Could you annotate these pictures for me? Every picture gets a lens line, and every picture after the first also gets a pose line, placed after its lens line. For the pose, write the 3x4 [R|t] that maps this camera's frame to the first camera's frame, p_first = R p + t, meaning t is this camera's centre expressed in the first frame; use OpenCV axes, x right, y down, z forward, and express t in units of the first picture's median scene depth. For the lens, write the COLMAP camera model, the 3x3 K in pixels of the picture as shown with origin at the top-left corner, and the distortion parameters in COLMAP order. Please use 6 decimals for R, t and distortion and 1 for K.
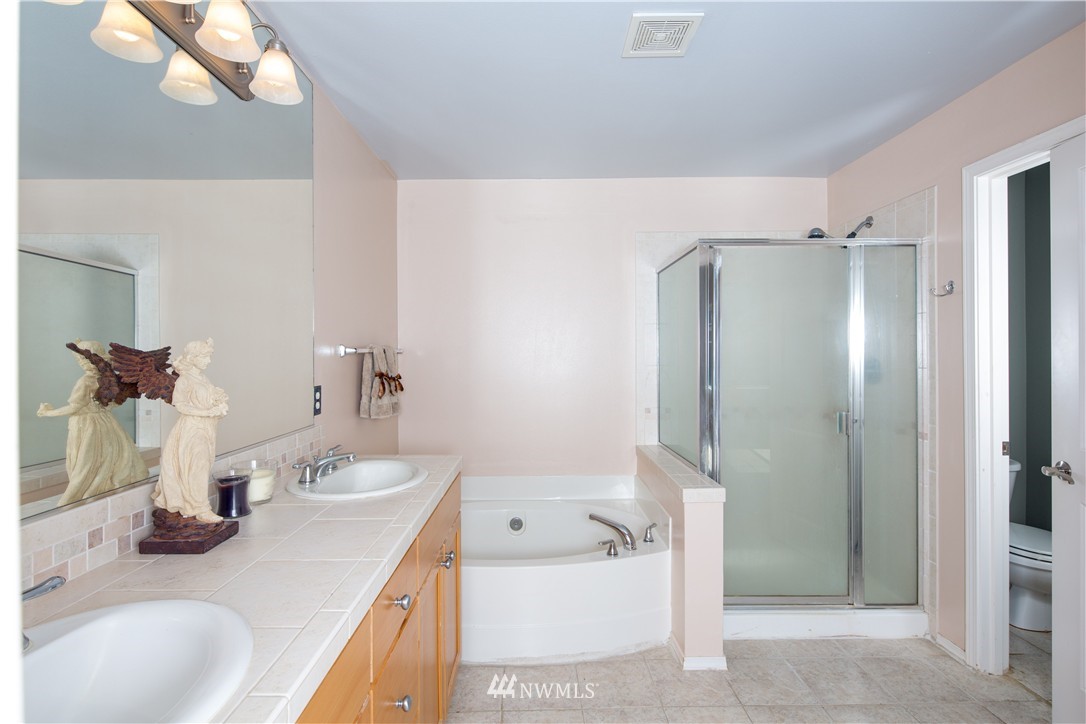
lens RADIAL K [[522.9, 0, 538.9], [0, 522.9, 355.9], [0, 0, 1]] dist [0.000753, -0.000444]
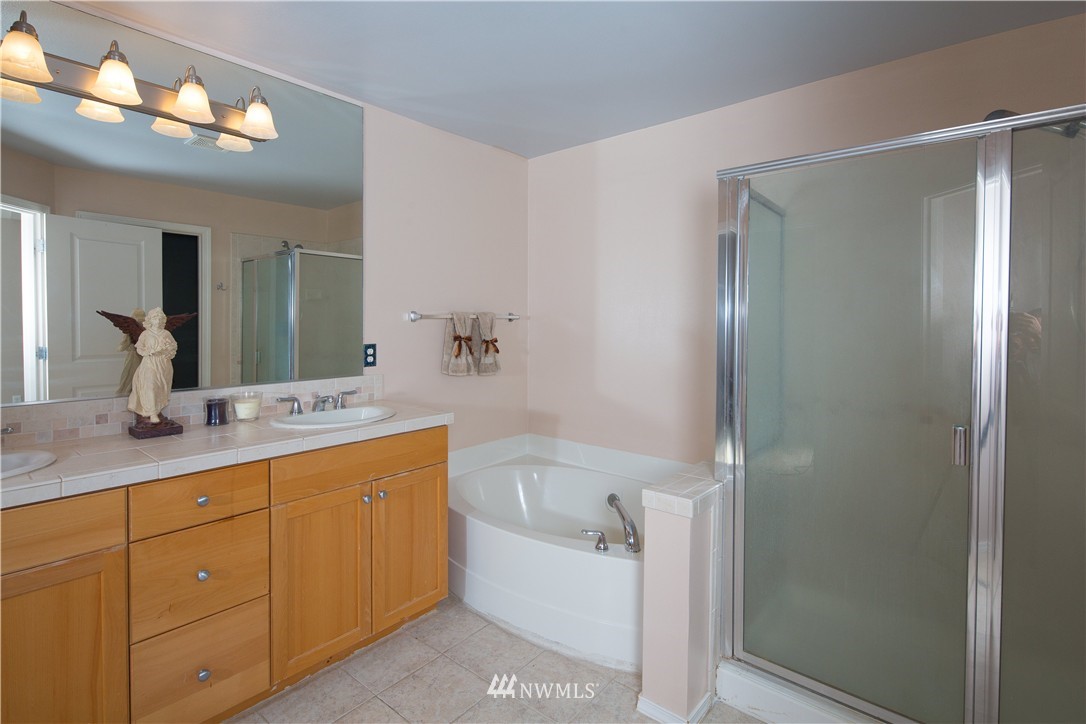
lens RADIAL K [[521.5, 0, 543.6], [0, 521.5, 323.9], [0, 0, 1]] dist [0.003251, 0.000348]
pose [[0.758451, 0.012470, -0.651611, 0.672885], [-0.010725, 0.999920, 0.006652, -0.004436], [0.651642, 0.001943, 0.758524, 0.282189]]
